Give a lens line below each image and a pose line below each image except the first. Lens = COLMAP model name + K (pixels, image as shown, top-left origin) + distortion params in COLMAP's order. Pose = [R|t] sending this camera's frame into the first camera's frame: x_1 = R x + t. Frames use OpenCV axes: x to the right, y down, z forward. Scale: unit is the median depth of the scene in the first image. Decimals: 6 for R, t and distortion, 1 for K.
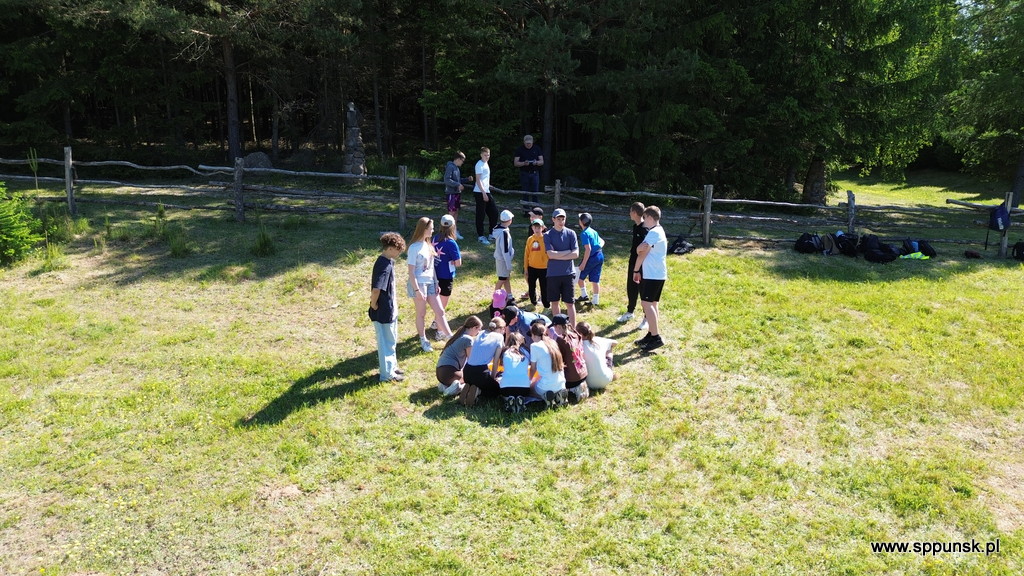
lens RADIAL K [[725.8, 0, 516.6], [0, 725.8, 284.9], [0, 0, 1]] dist [0.075326, -0.076363]
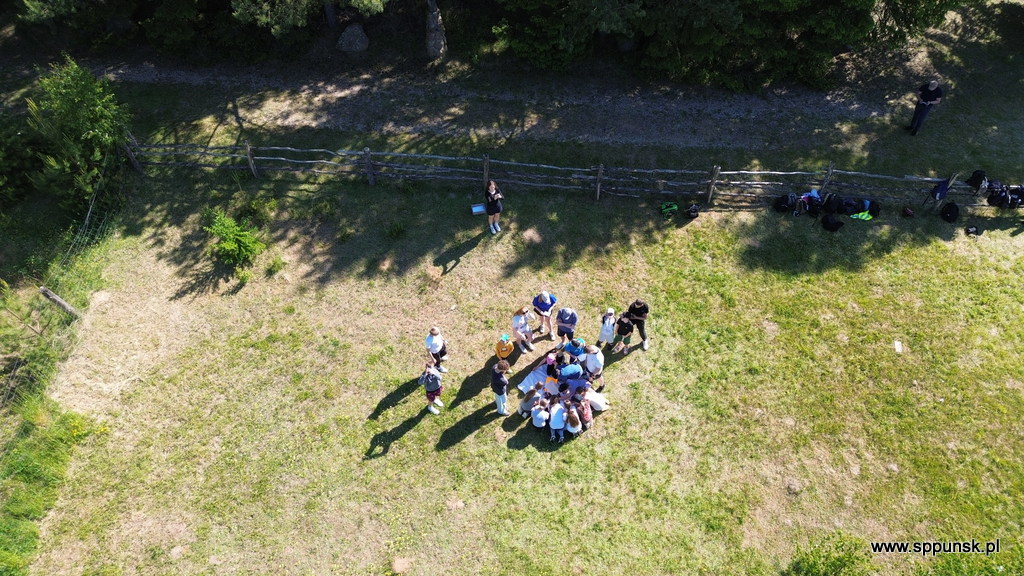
lens RADIAL K [[725.3, 0, 516.8], [0, 725.3, 289.2], [0, 0, 1]] dist [0.075109, -0.078355]
pose [[0.996964, 0.060456, -0.049073, -0.032363], [-0.014111, 0.760065, 0.649693, -1.443574], [0.076576, -0.647028, 0.758611, -0.290364]]
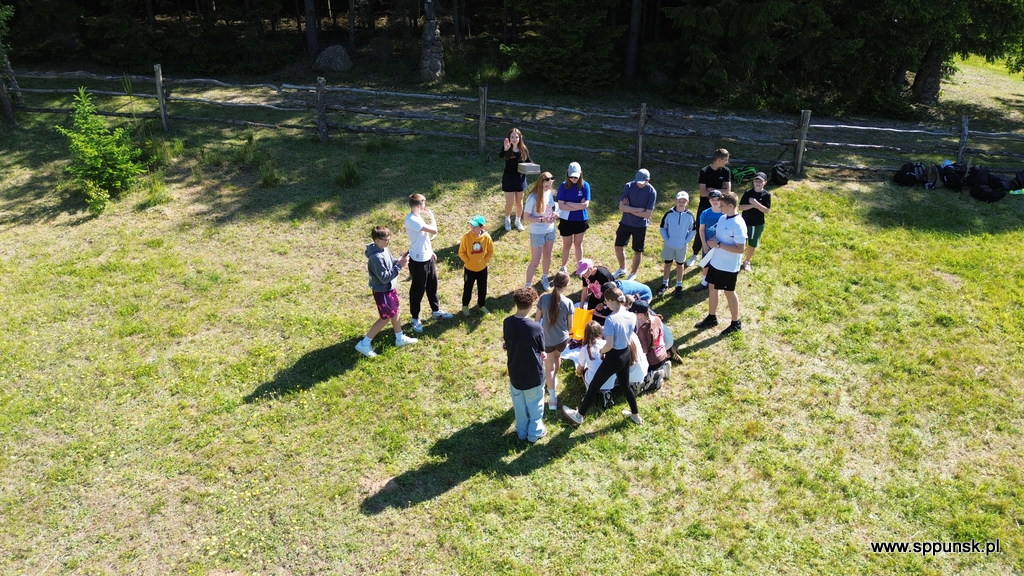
lens RADIAL K [[728.0, 0, 516.0], [0, 728.0, 286.2], [0, 0, 1]] dist [0.068601, -0.064495]
pose [[0.994755, 0.042680, -0.092955, -0.017735], [-0.021283, 0.975260, 0.220032, -0.206140], [0.100046, -0.216900, 0.971054, -0.002015]]
